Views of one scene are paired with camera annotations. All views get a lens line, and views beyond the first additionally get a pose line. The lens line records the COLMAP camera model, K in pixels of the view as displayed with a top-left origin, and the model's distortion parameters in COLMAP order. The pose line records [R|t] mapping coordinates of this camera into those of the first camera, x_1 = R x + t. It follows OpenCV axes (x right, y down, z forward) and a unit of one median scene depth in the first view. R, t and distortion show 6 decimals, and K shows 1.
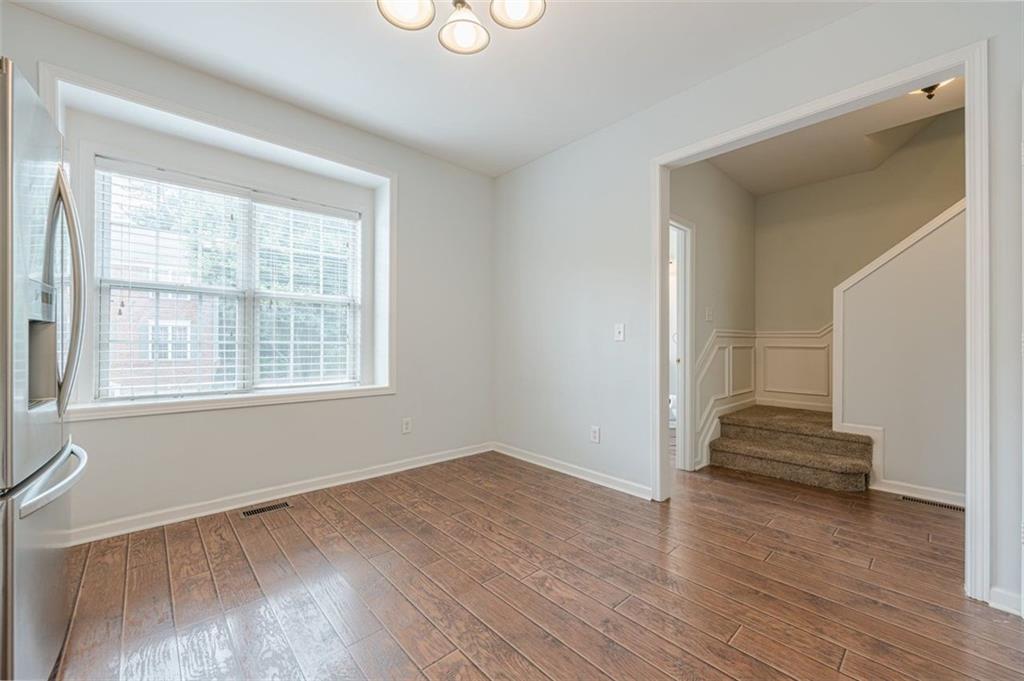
lens RADIAL K [[406.8, 0, 516.3], [0, 406.8, 342.9], [0, 0, 1]] dist [0.000245, 0.000446]
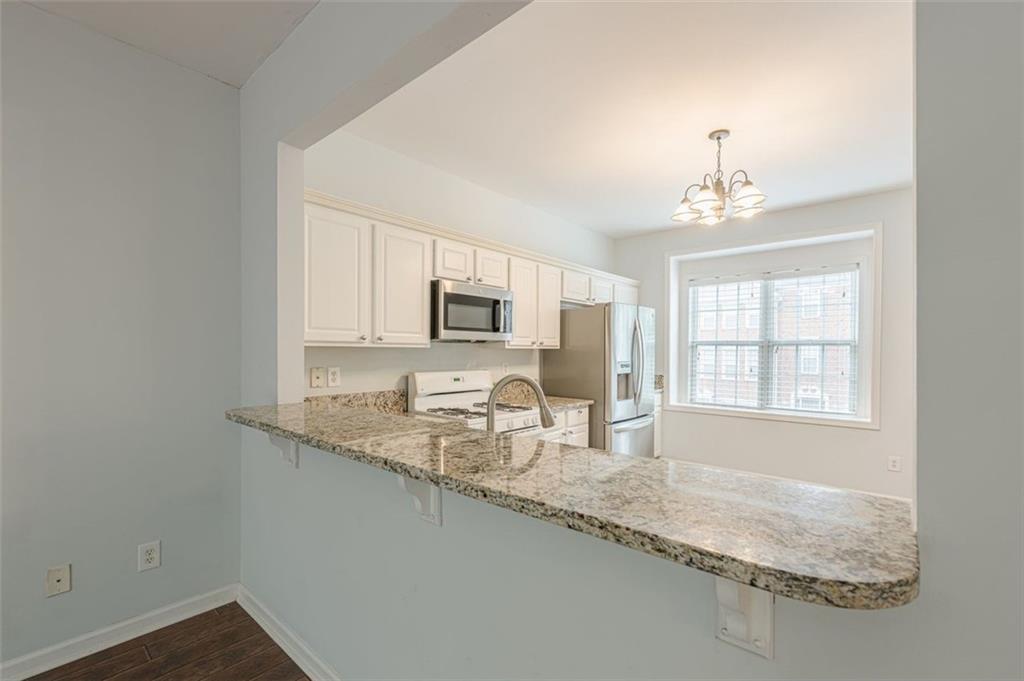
lens RADIAL K [[433.0, 0, 514.3], [0, 433.0, 350.1], [0, 0, 1]] dist [0.000963, -0.000316]
pose [[0.107620, -0.009297, -0.994149, 0.827552], [-0.003526, 0.999946, -0.009733, -0.078345], [0.994186, 0.004552, 0.107581, -0.074883]]
